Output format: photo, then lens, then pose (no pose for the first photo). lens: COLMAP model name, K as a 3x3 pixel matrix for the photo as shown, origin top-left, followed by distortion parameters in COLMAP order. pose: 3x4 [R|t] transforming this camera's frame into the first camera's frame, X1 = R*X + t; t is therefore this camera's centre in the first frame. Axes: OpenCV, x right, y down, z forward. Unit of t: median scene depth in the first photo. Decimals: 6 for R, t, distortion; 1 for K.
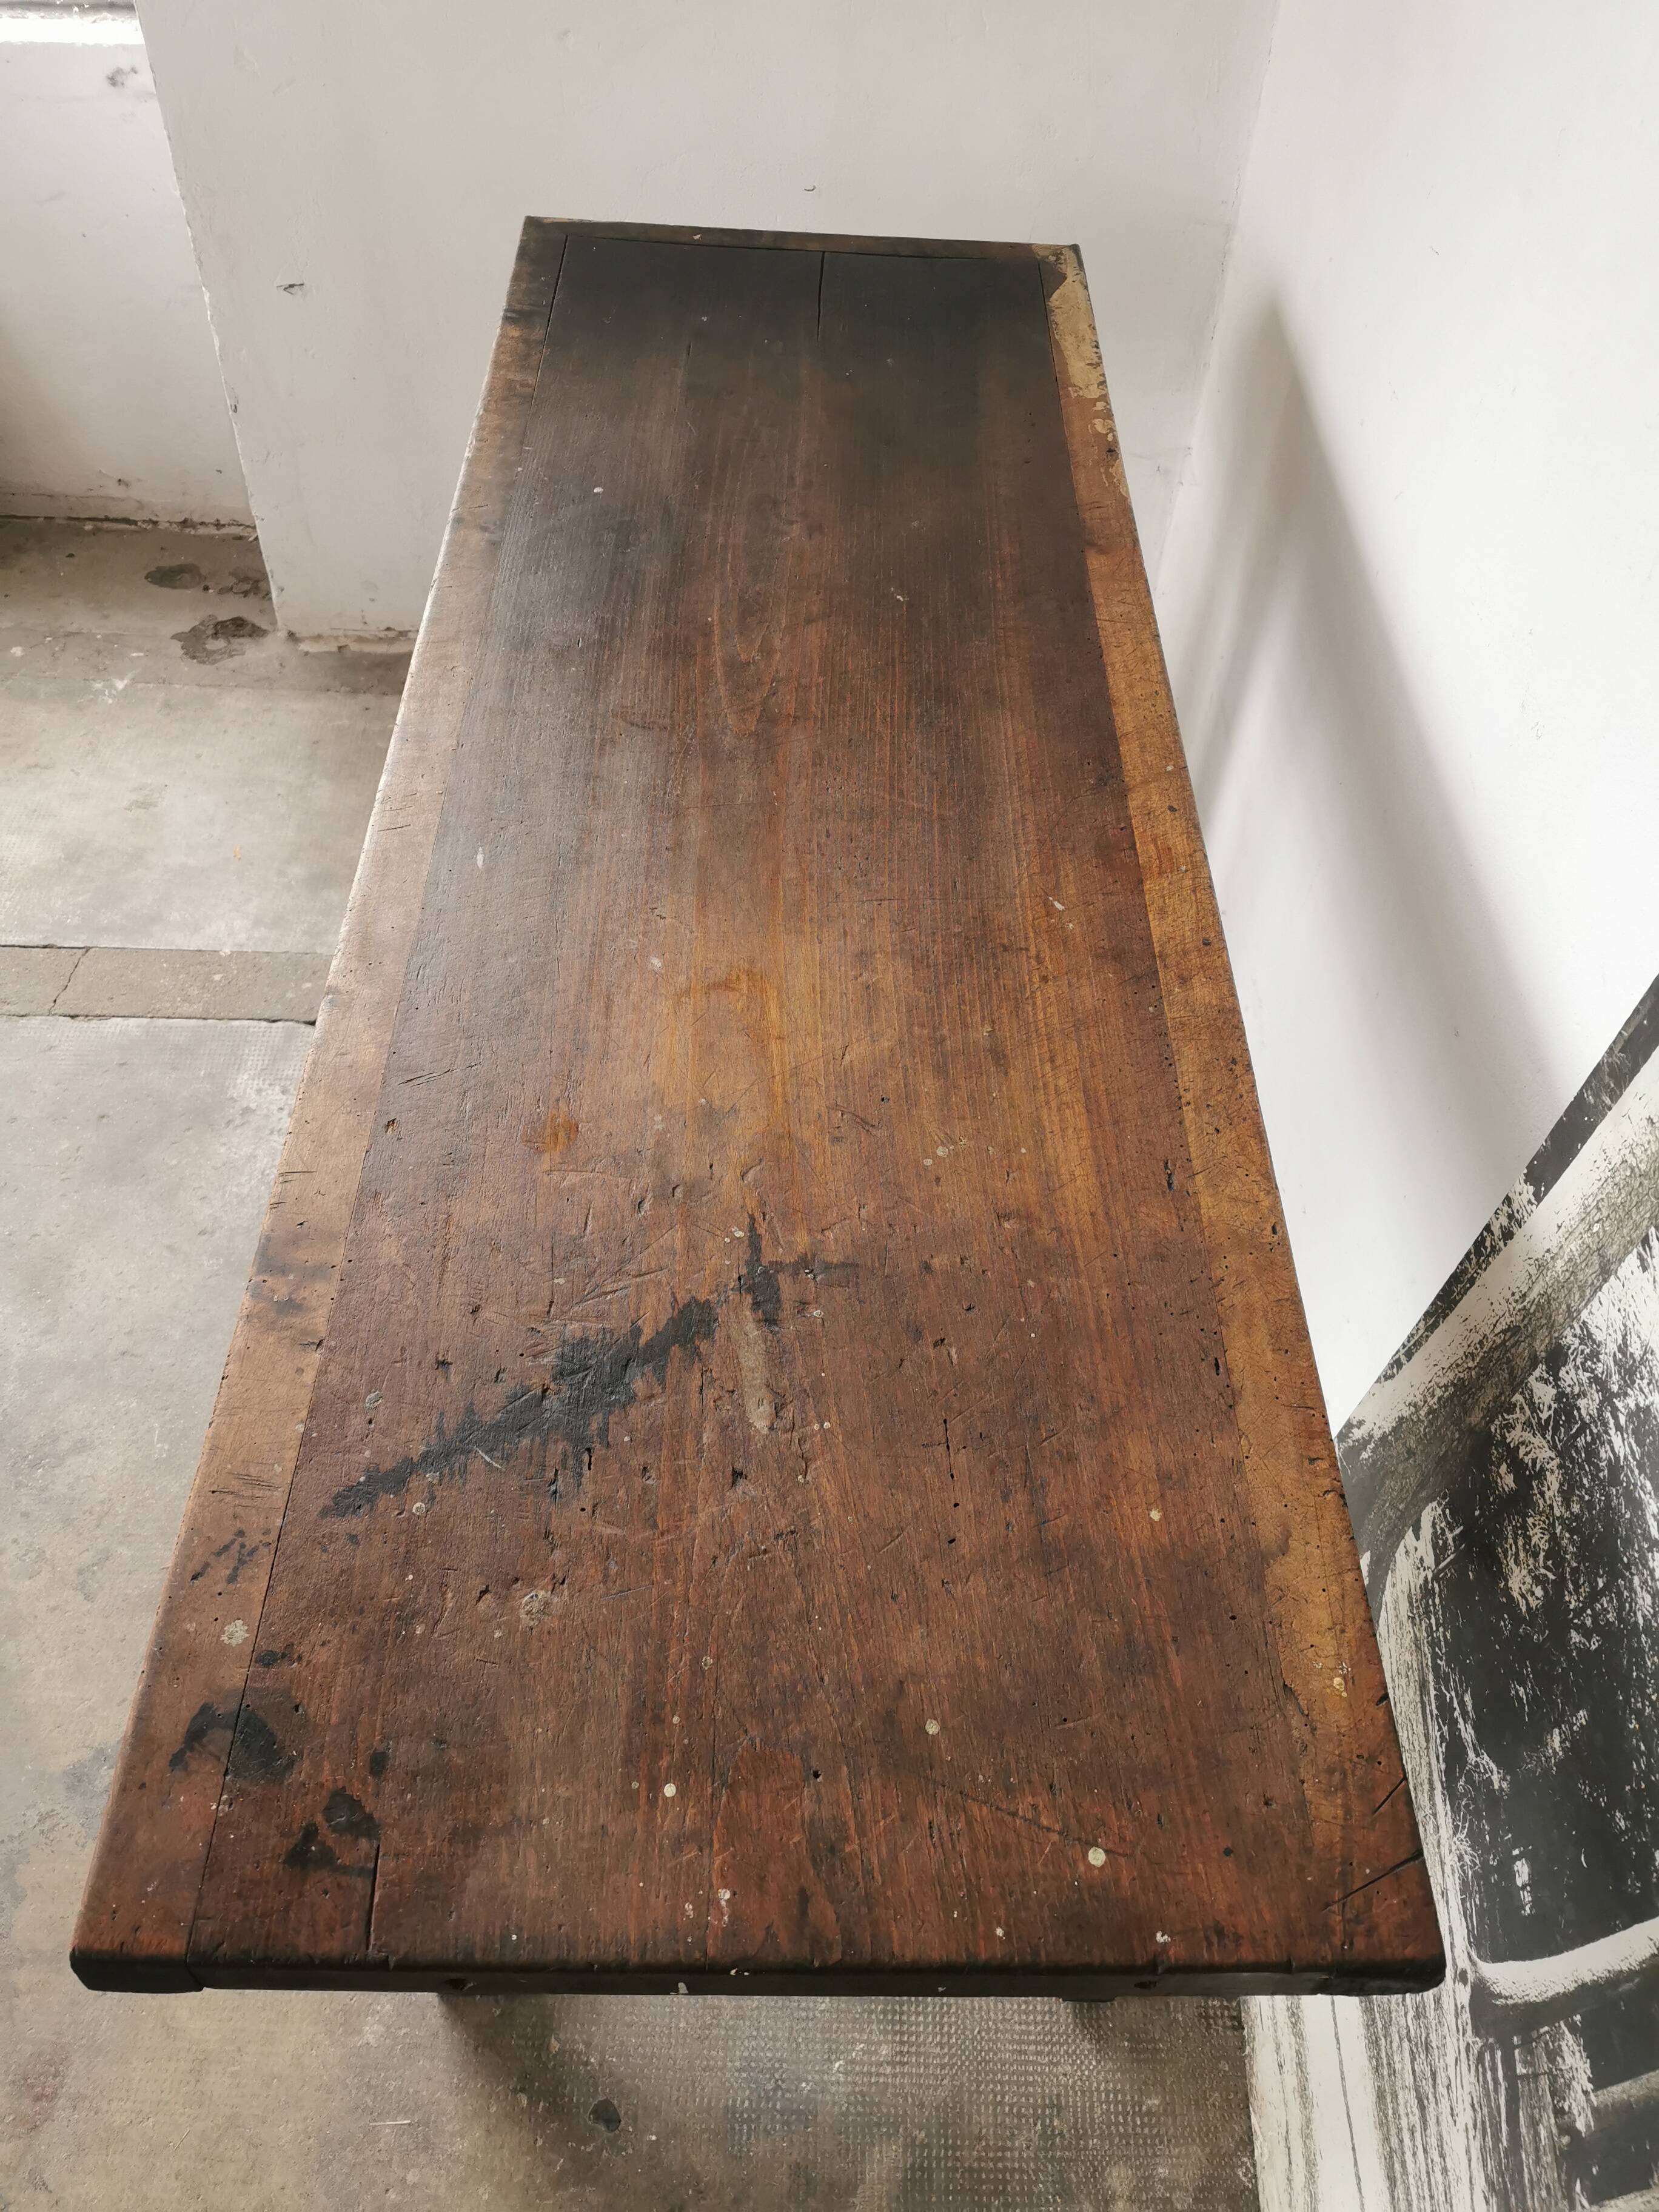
lens RADIAL K [[1707.0, 0, 824.6], [0, 1707.0, 1103.4], [0, 0, 1]] dist [0.074889, -0.117090]
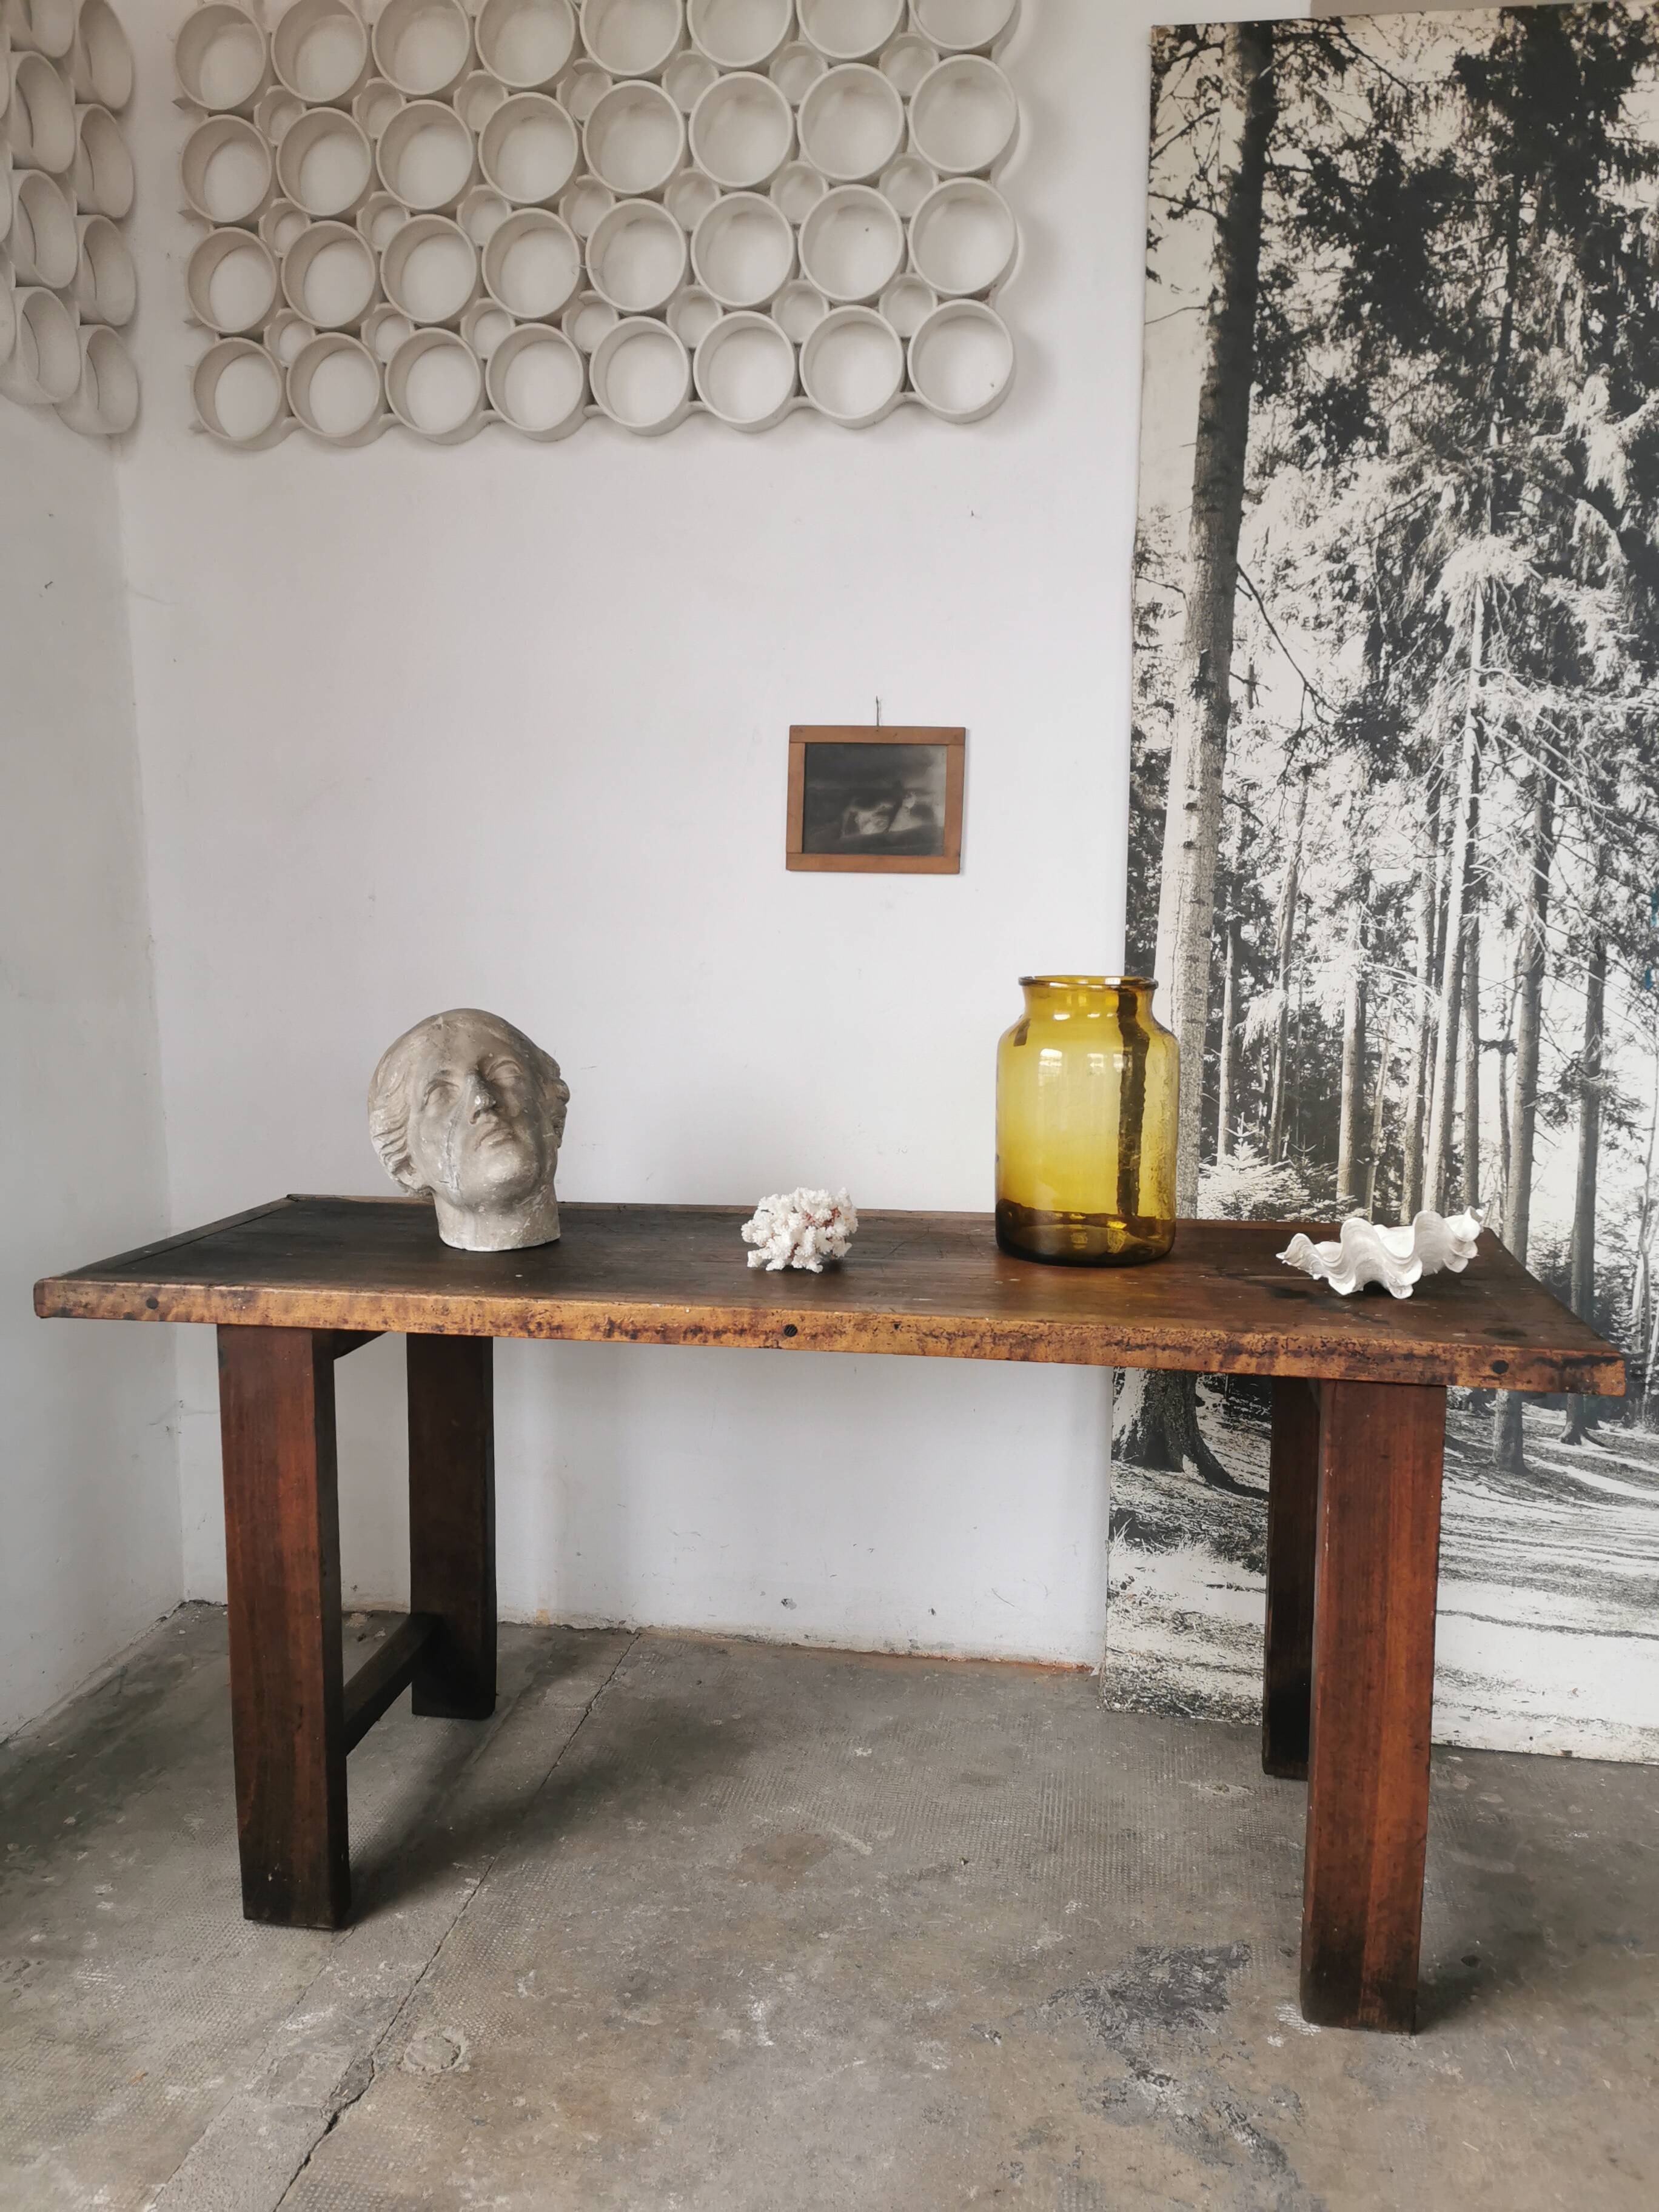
lens RADIAL K [[1693.7, 0, 828.7], [0, 1693.7, 1099.0], [0, 0, 1]] dist [0.037984, -0.007045]
pose [[0.161187, -0.156974, 0.974360, -1.490243], [0.757637, 0.652362, -0.020236, -0.259243], [-0.632459, 0.741473, 0.224082, 0.487327]]
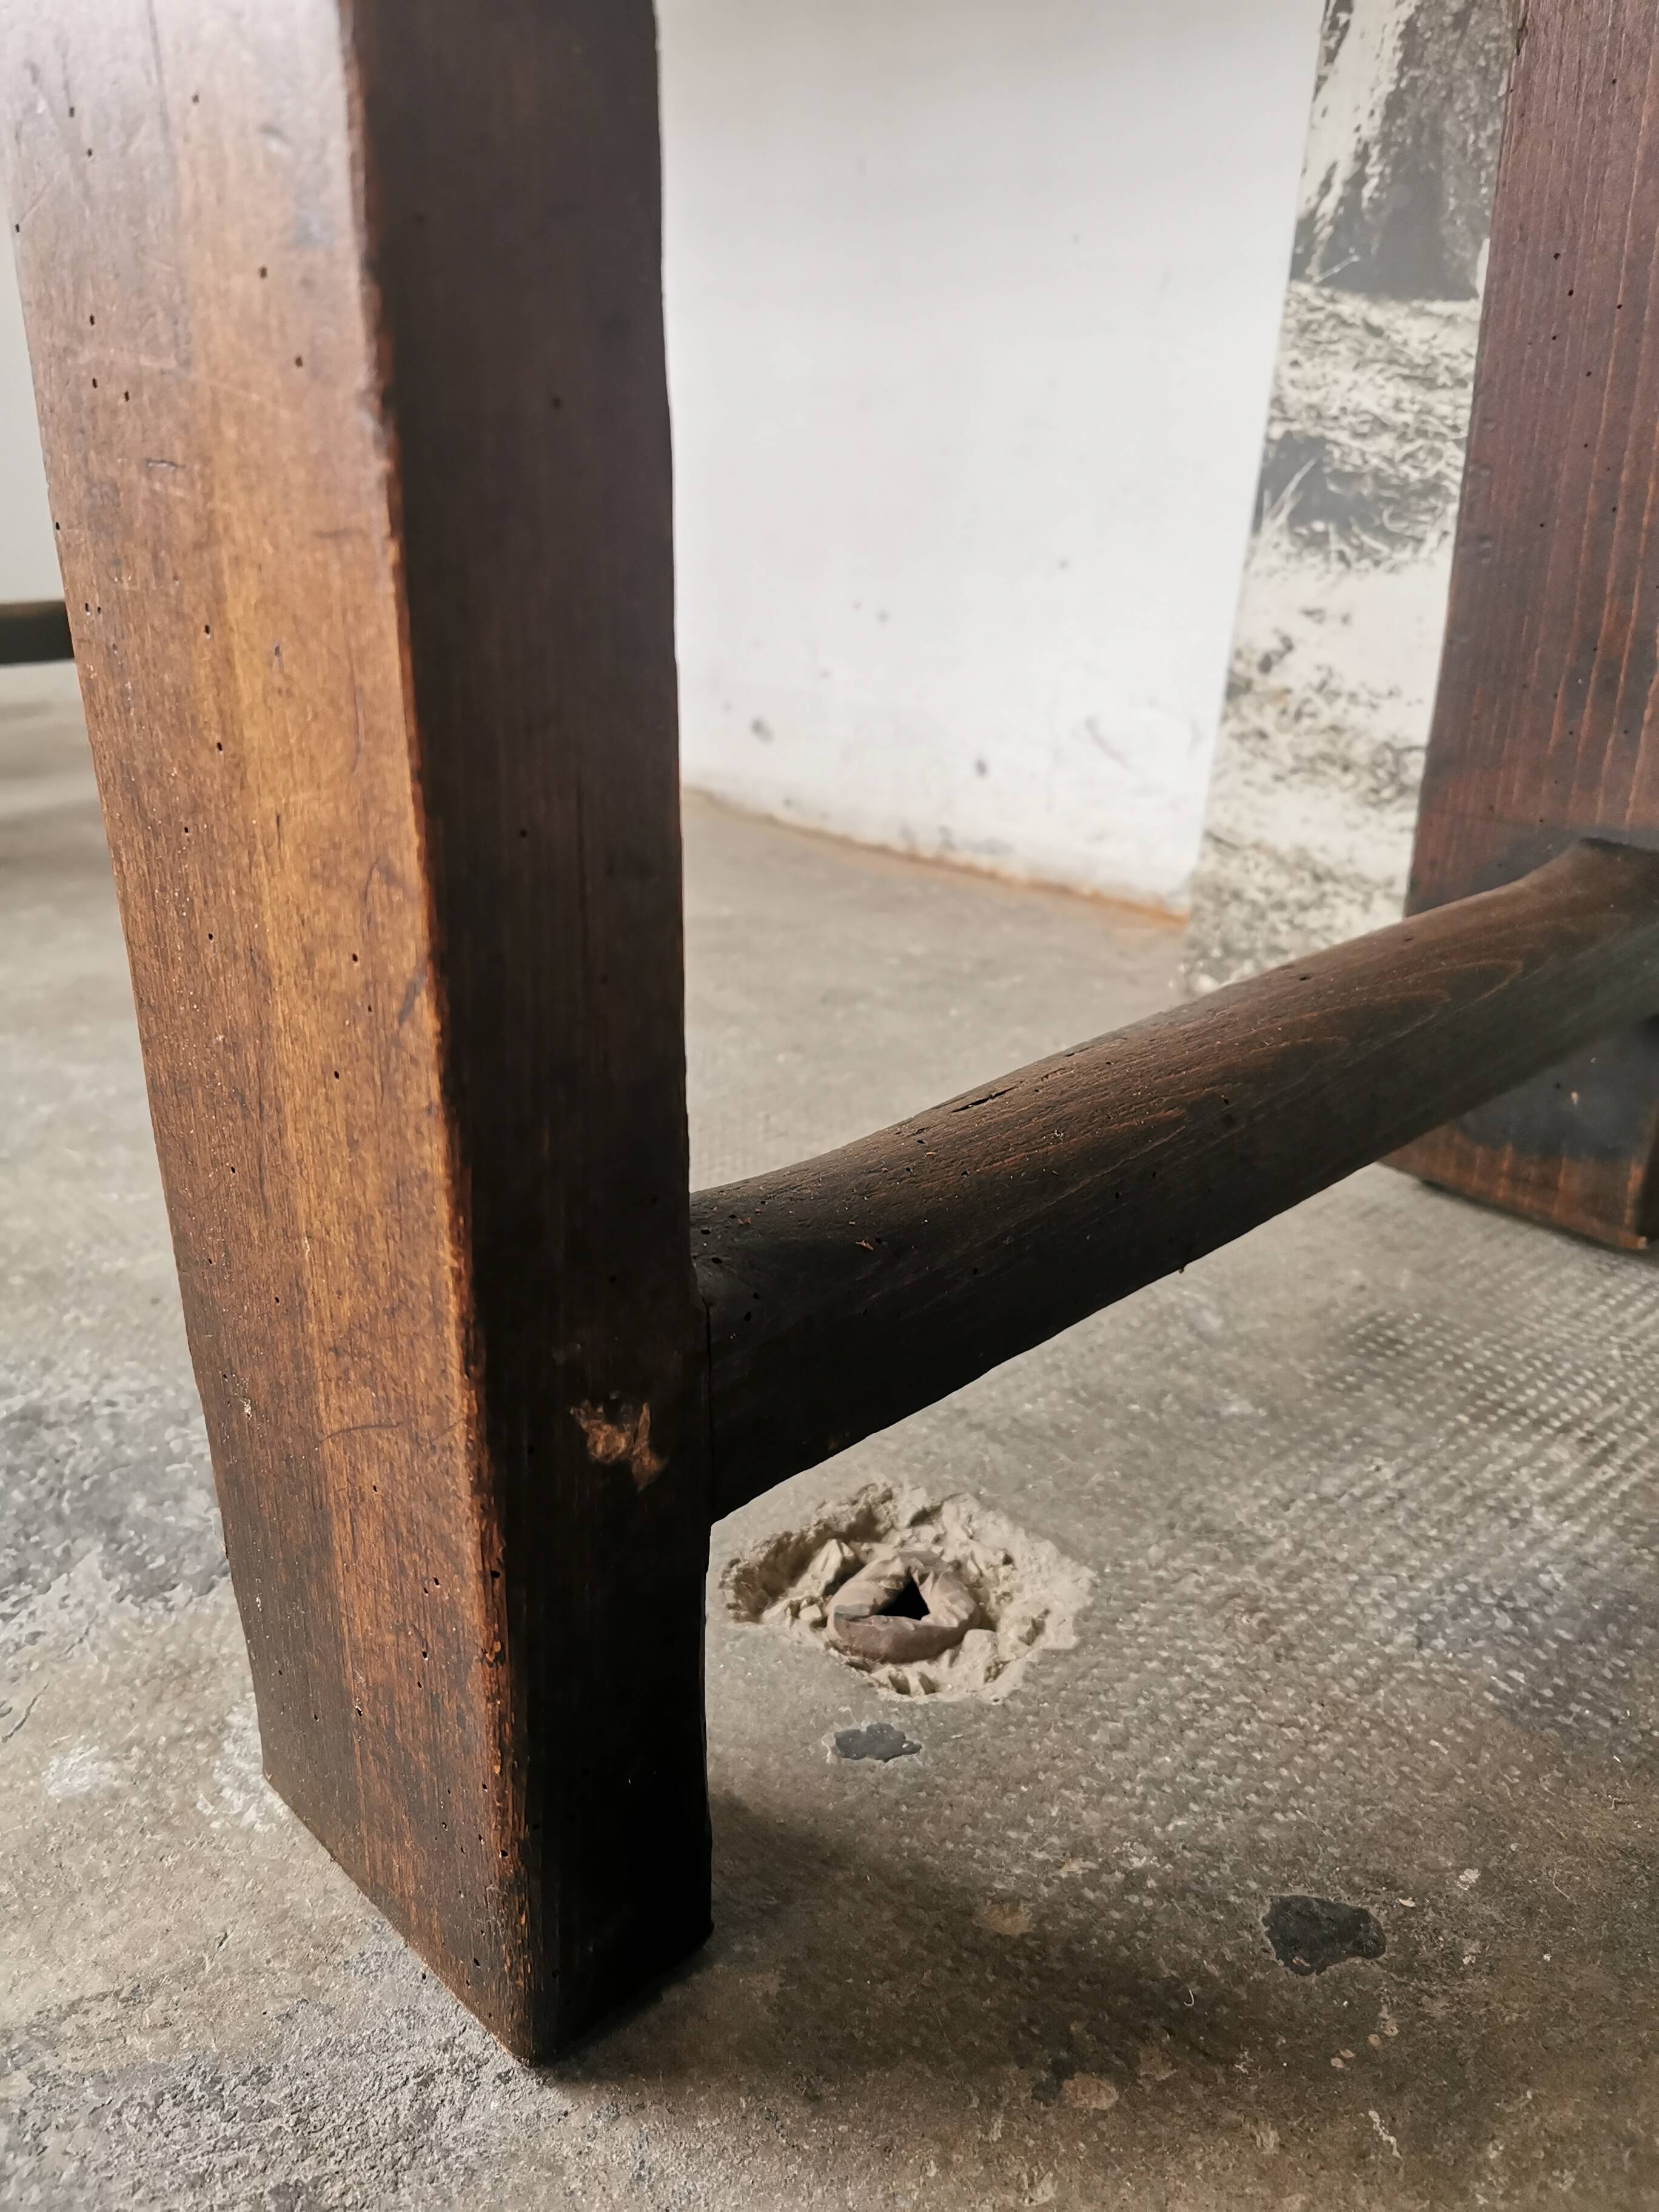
lens RADIAL K [[1732.2, 0, 824.7], [0, 1732.2, 1095.2], [0, 0, 1]] dist [0.049746, -0.095823]
pose [[0.719044, -0.281376, 0.635455, -0.323412], [0.542676, 0.798534, -0.260474, 0.509494], [-0.434141, 0.532138, 0.726877, 0.762188]]
